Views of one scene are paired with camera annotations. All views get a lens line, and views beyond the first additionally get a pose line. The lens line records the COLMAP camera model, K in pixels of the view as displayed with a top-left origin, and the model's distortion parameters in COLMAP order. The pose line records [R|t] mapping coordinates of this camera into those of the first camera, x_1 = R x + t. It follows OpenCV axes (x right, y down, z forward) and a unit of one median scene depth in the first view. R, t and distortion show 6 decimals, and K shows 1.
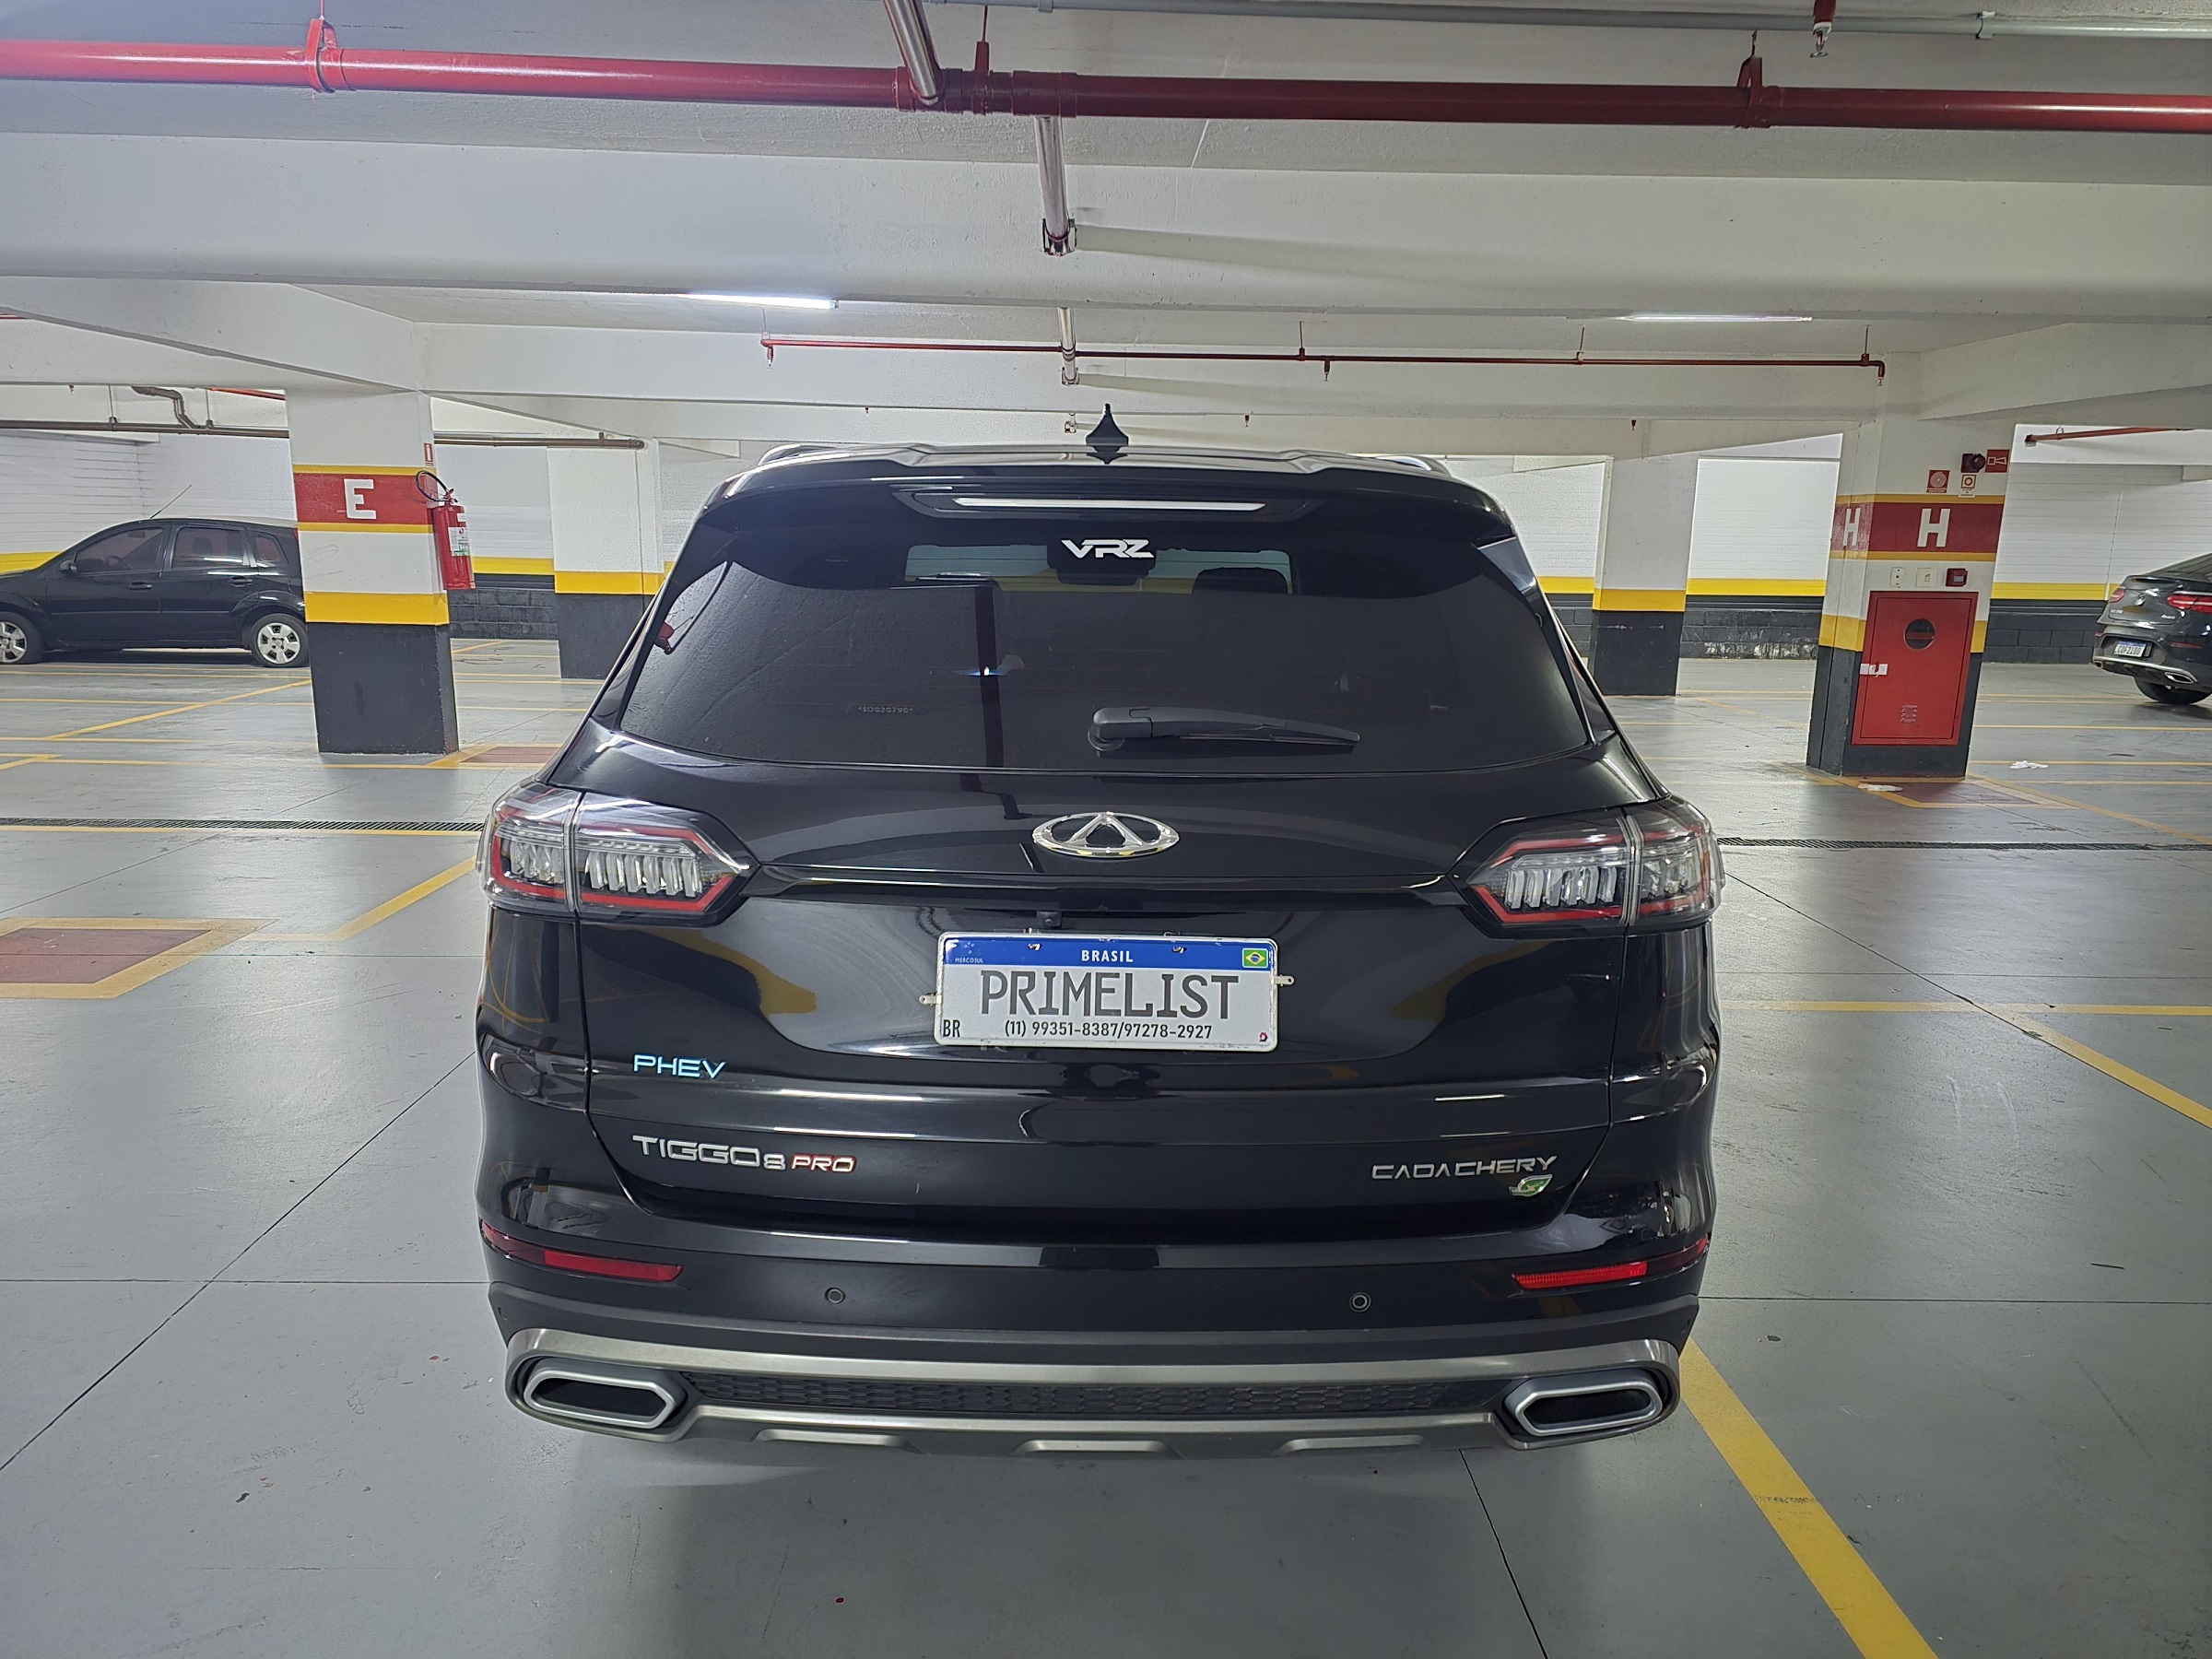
lens RADIAL K [[1493.6, 0, 1098.9], [0, 1493.6, 838.1], [0, 0, 1]] dist [0.113756, -0.126108]
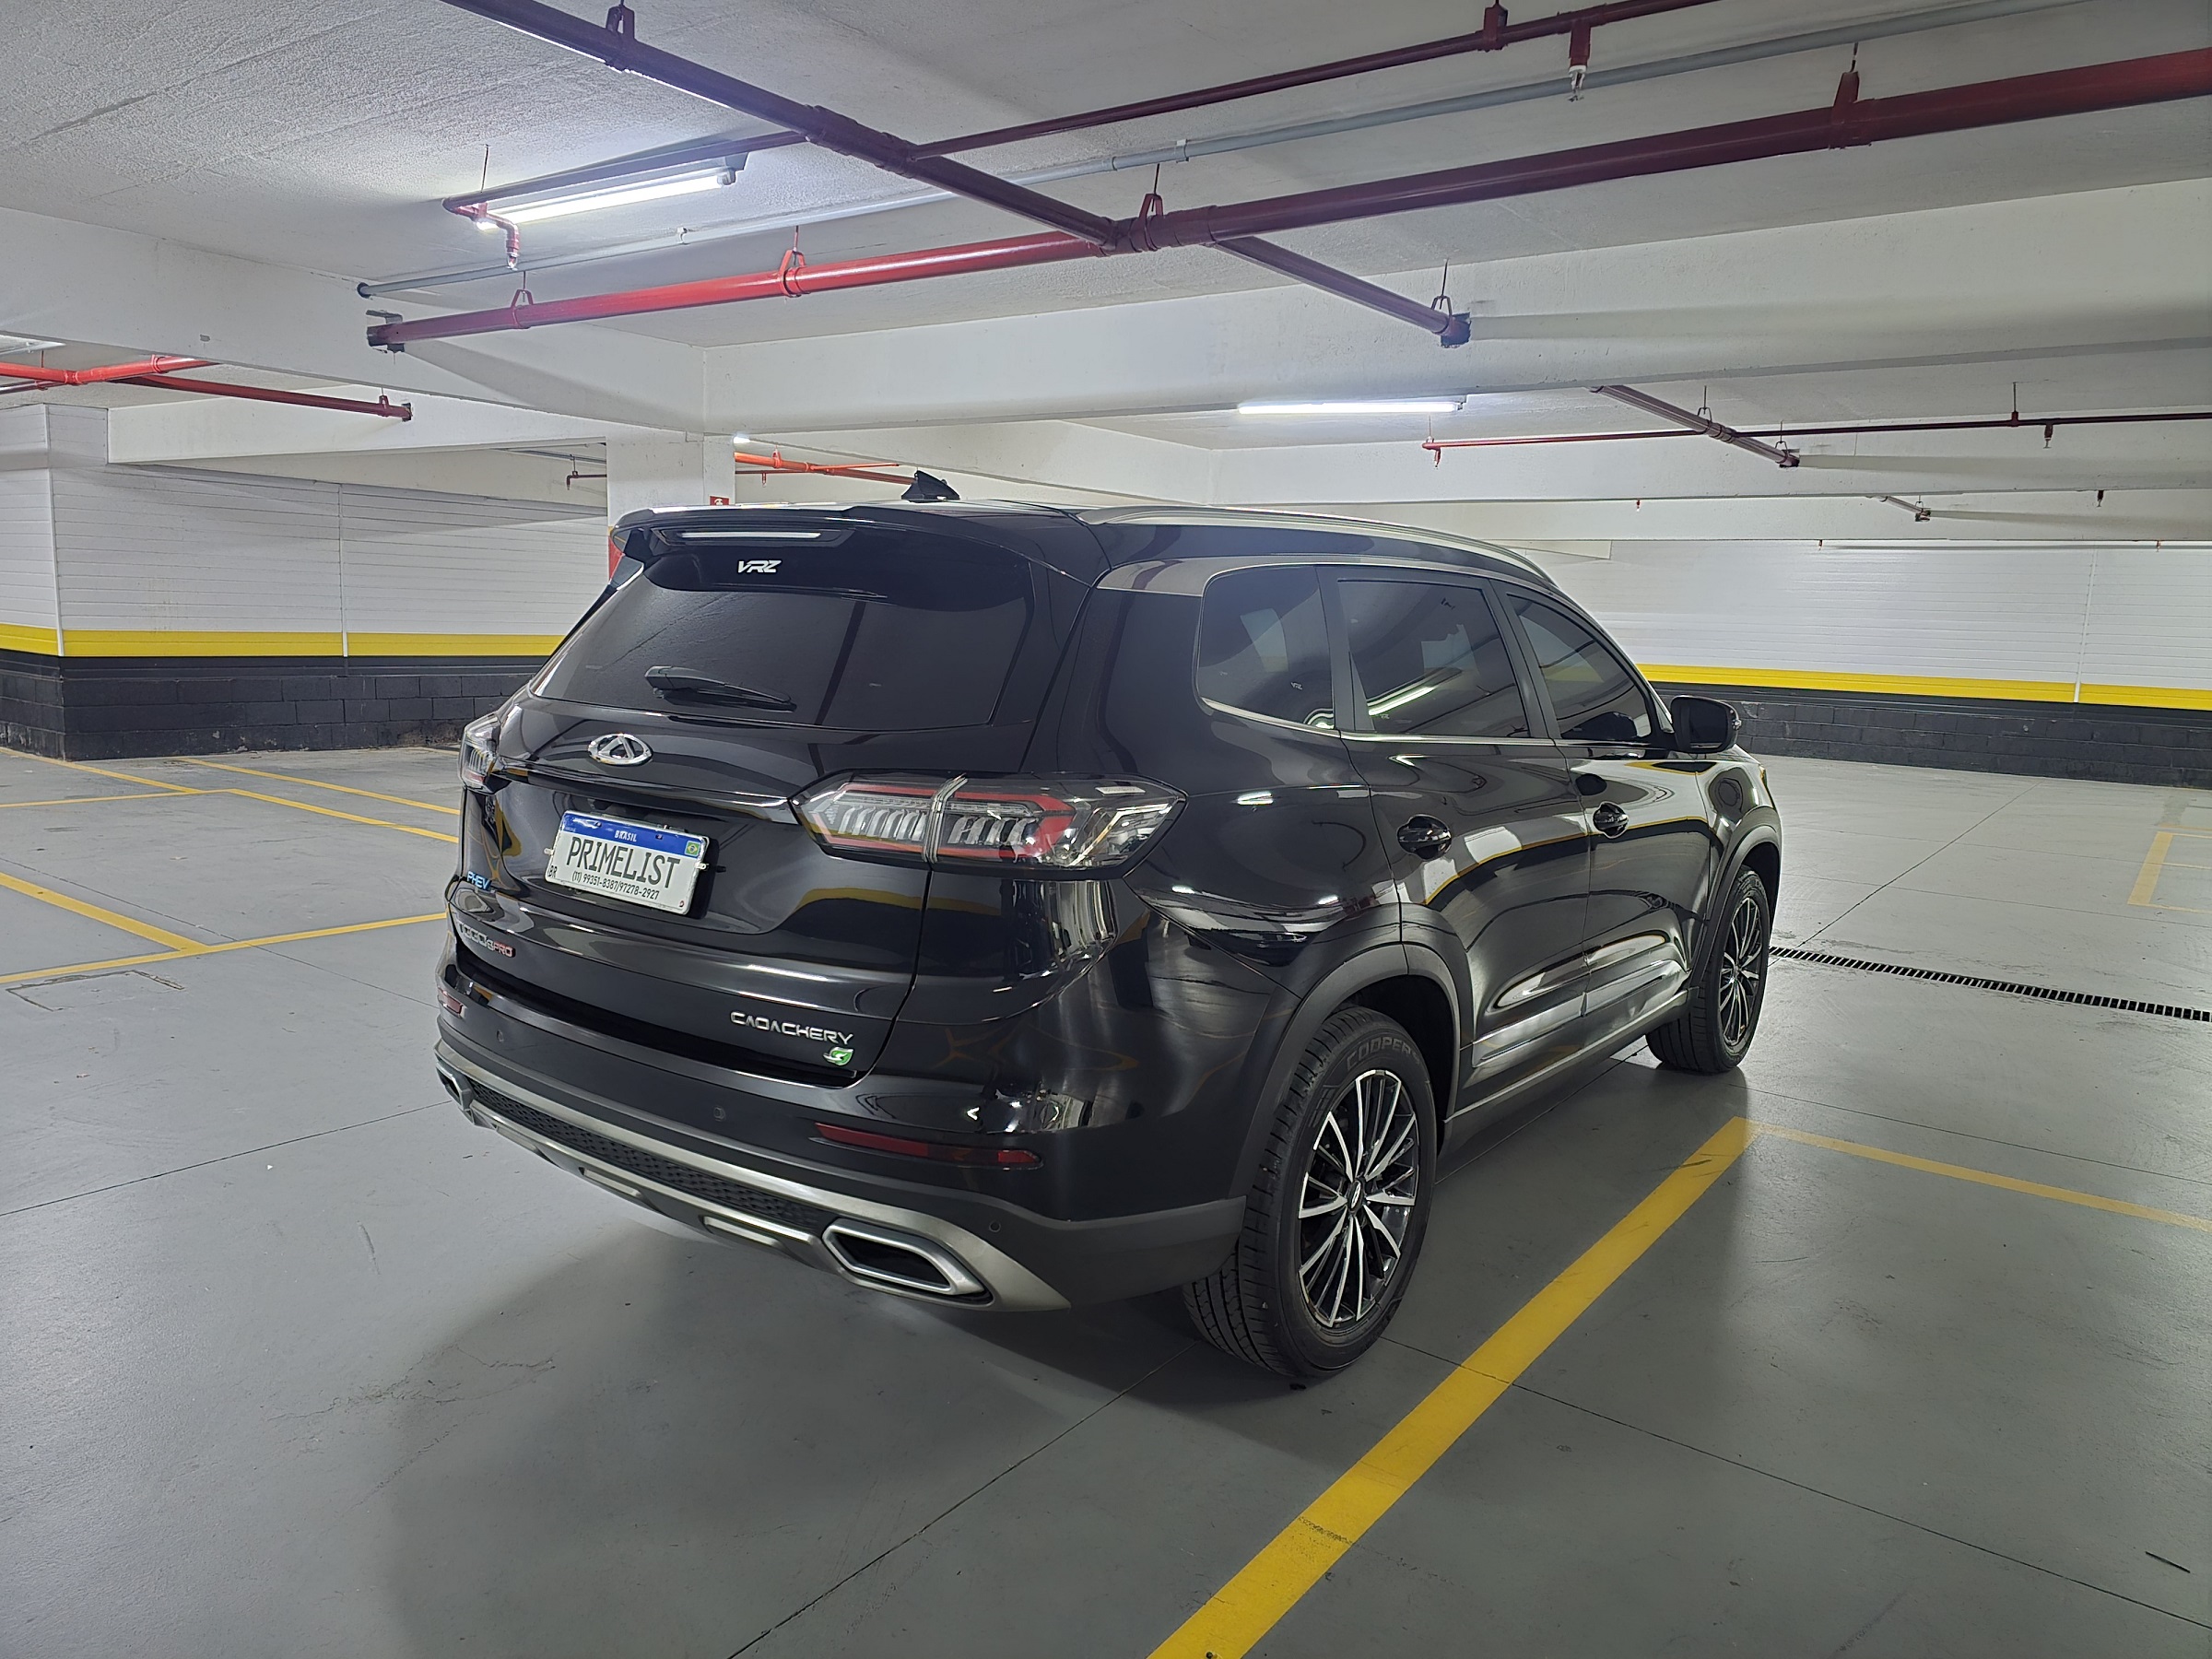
lens RADIAL K [[1493.6, 0, 1098.9], [0, 1493.6, 838.1], [0, 0, 1]] dist [0.113756, -0.126108]
pose [[0.787176, 0.103127, -0.608045, 1.220683], [-0.146596, 0.988951, -0.022054, 0.044684], [0.599052, 0.106497, 0.793596, 0.110072]]
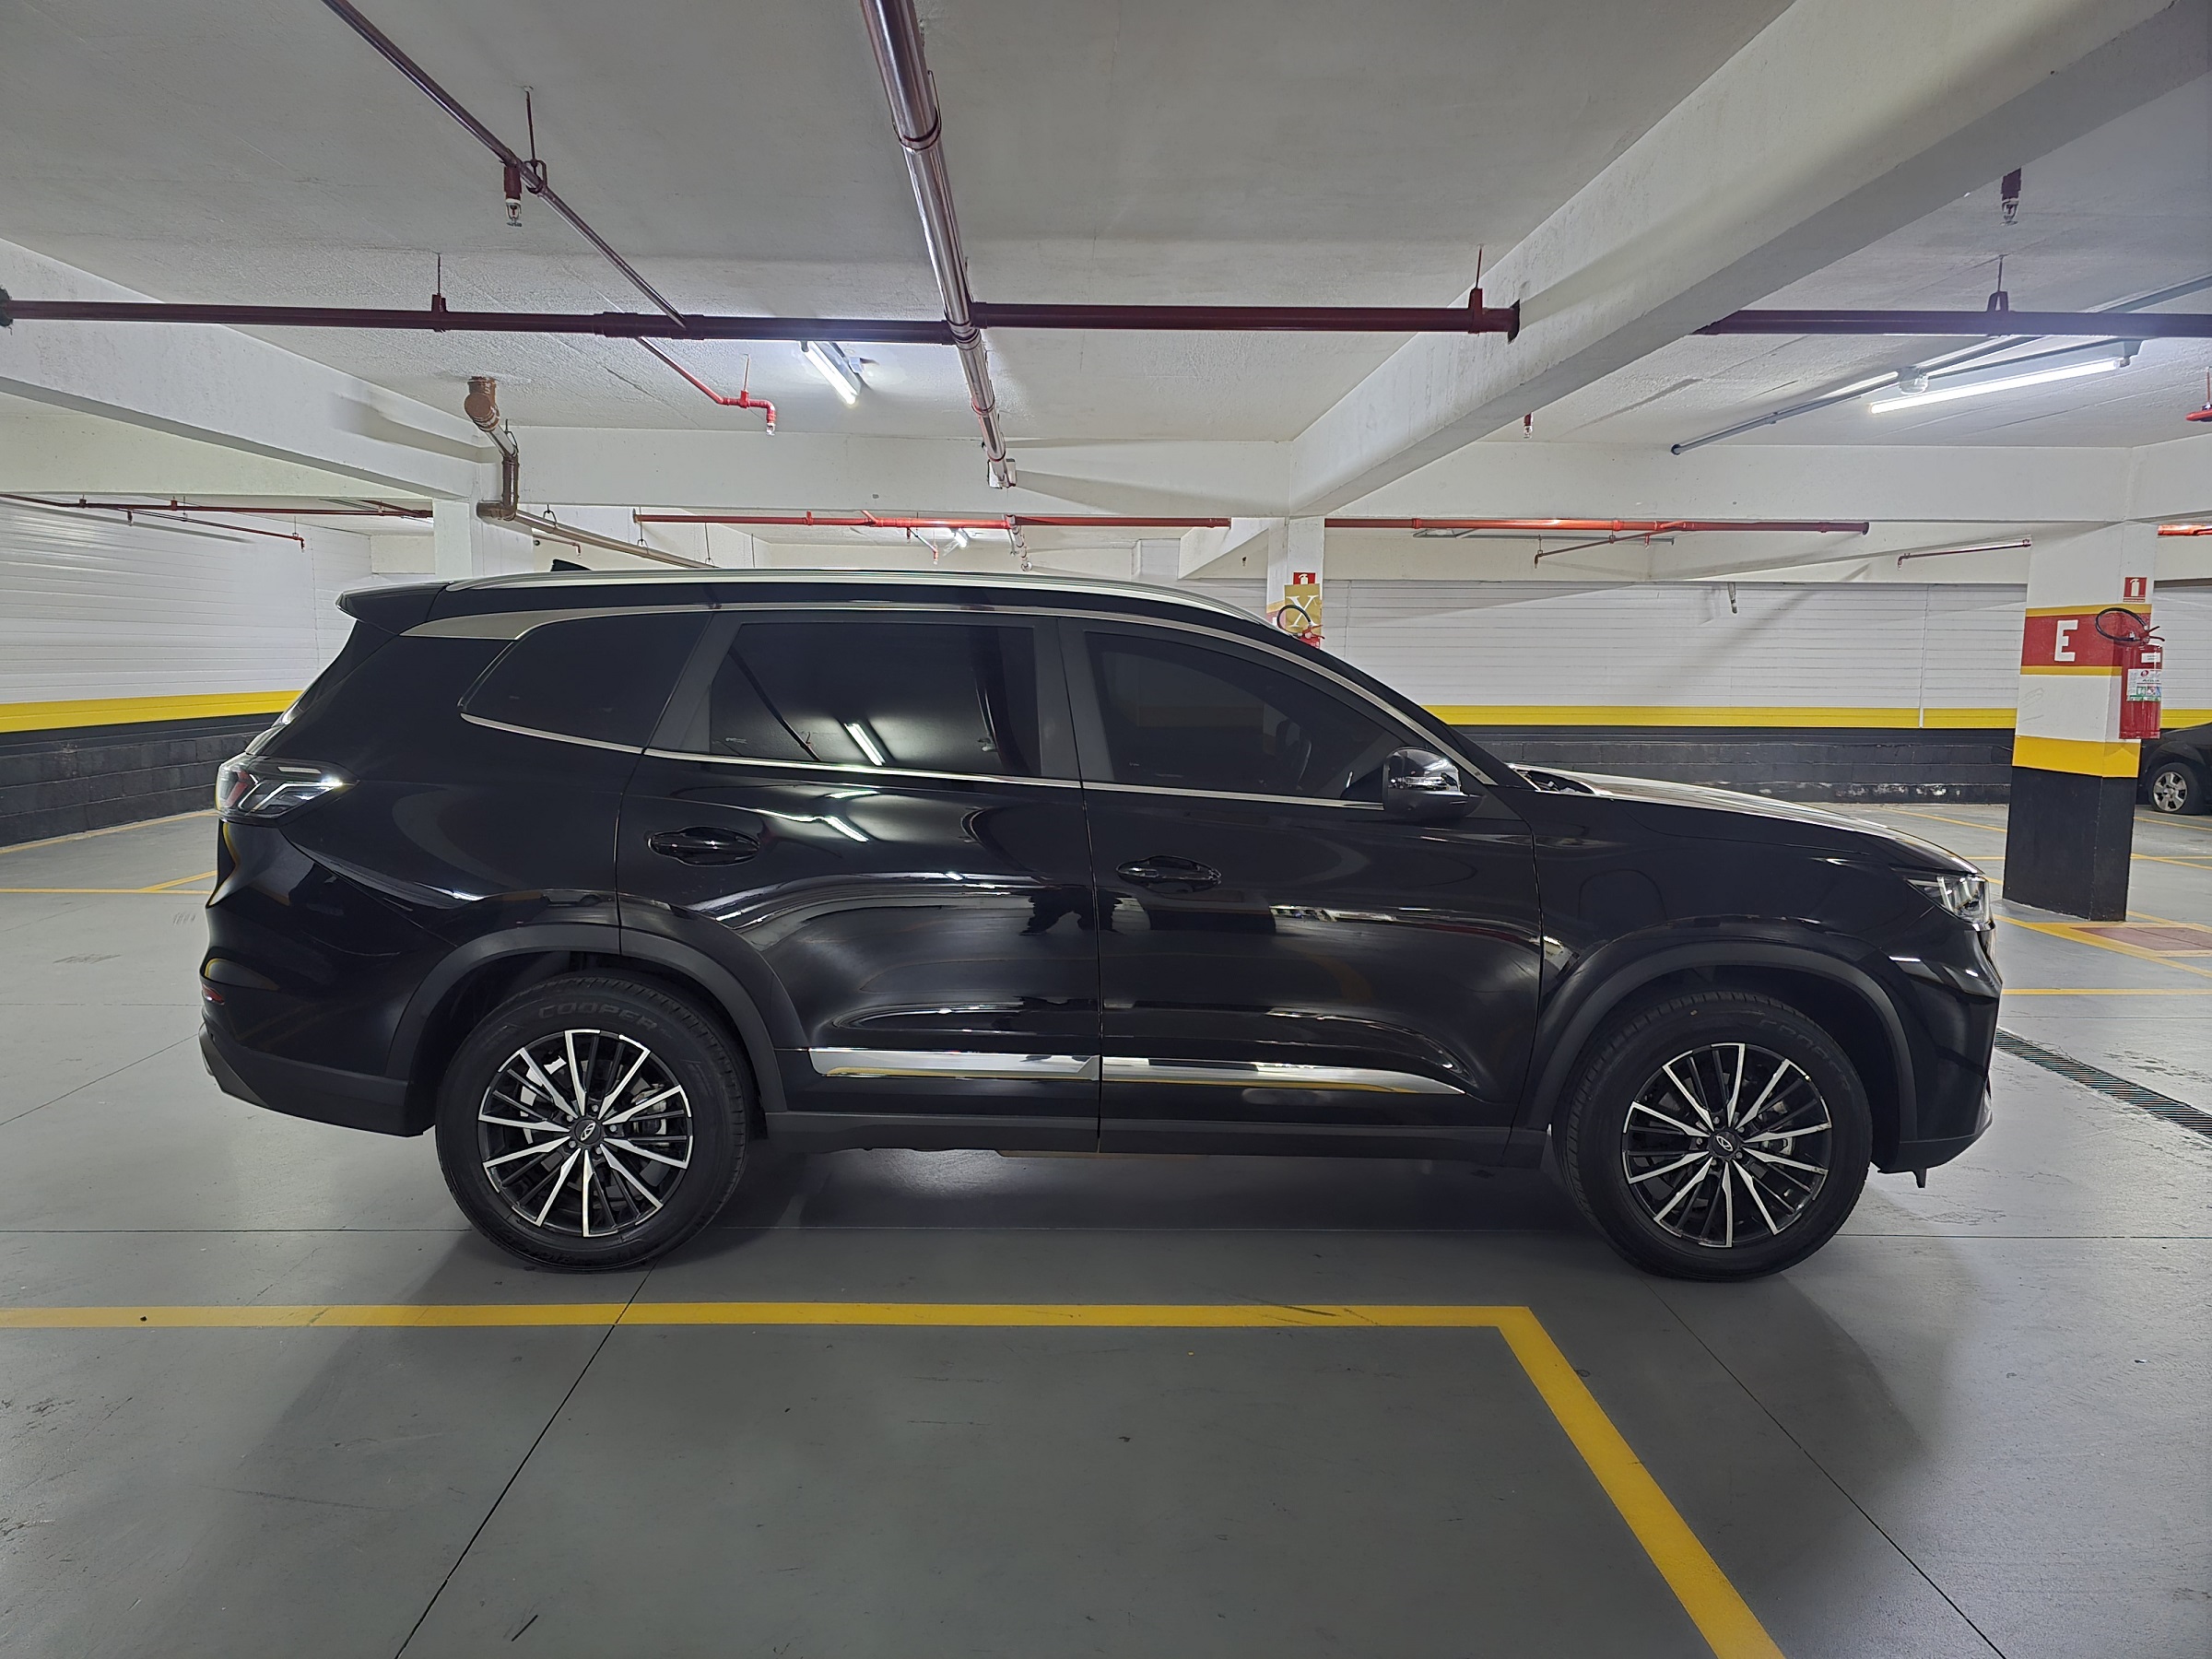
lens RADIAL K [[1493.6, 0, 1098.9], [0, 1493.6, 838.1], [0, 0, 1]] dist [0.113756, -0.126108]
pose [[0.000239, 0.103882, -0.994590, 2.525603], [-0.213308, 0.971704, 0.101440, -0.402976], [0.976985, 0.212130, 0.022392, 2.336440]]
